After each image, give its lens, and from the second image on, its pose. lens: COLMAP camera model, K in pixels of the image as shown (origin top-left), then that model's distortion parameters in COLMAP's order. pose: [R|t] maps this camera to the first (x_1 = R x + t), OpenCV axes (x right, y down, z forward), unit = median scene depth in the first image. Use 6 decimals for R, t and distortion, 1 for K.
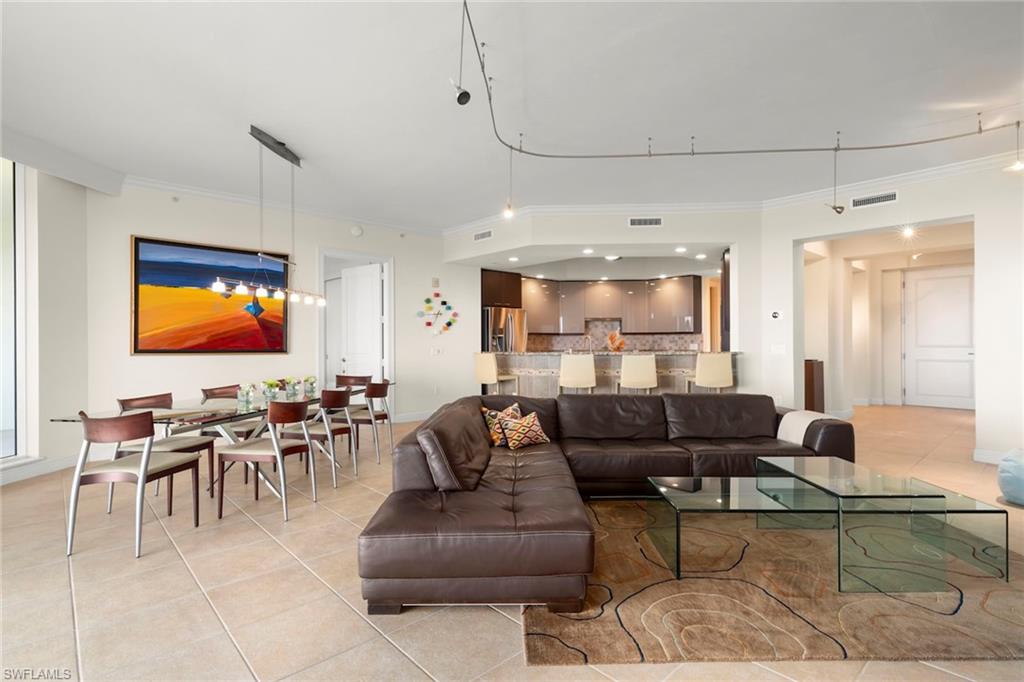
lens RADIAL K [[501.8, 0, 512.0], [0, 501.8, 341.0], [0, 0, 1]] dist [0.003296, 0.000457]
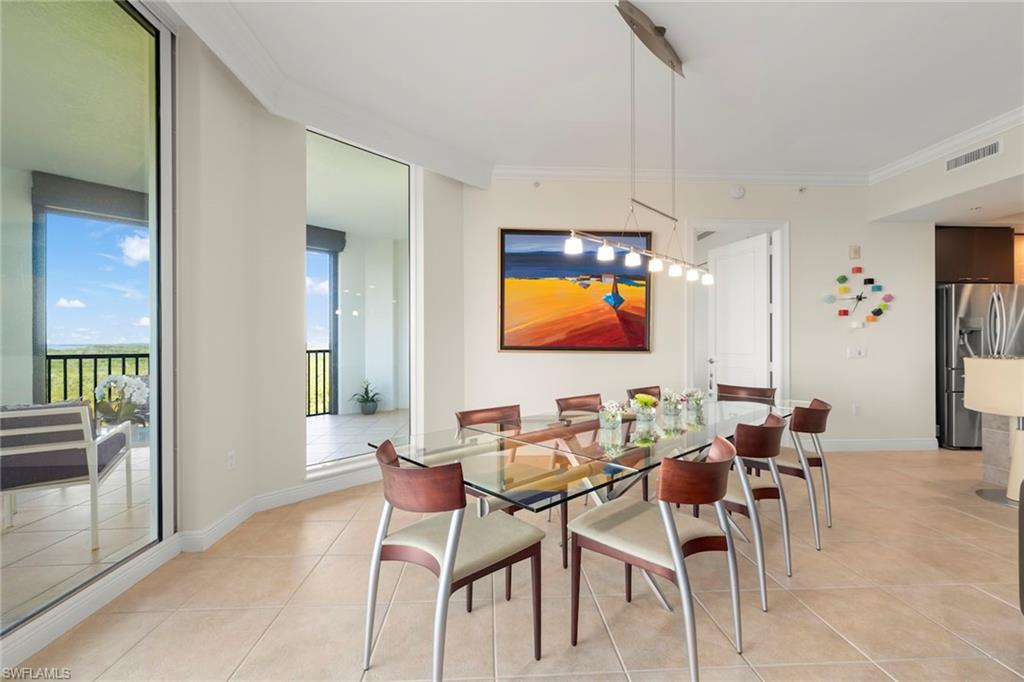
lens RADIAL K [[432.0, 0, 512.0], [0, 432.0, 341.0], [0, 0, 1]] dist [0.003030, 0.000317]
pose [[0.775027, 0.003063, -0.631921, -0.181576], [-0.001608, 0.999995, 0.002875, 0.004435], [0.631927, -0.001212, 0.775027, 0.320096]]
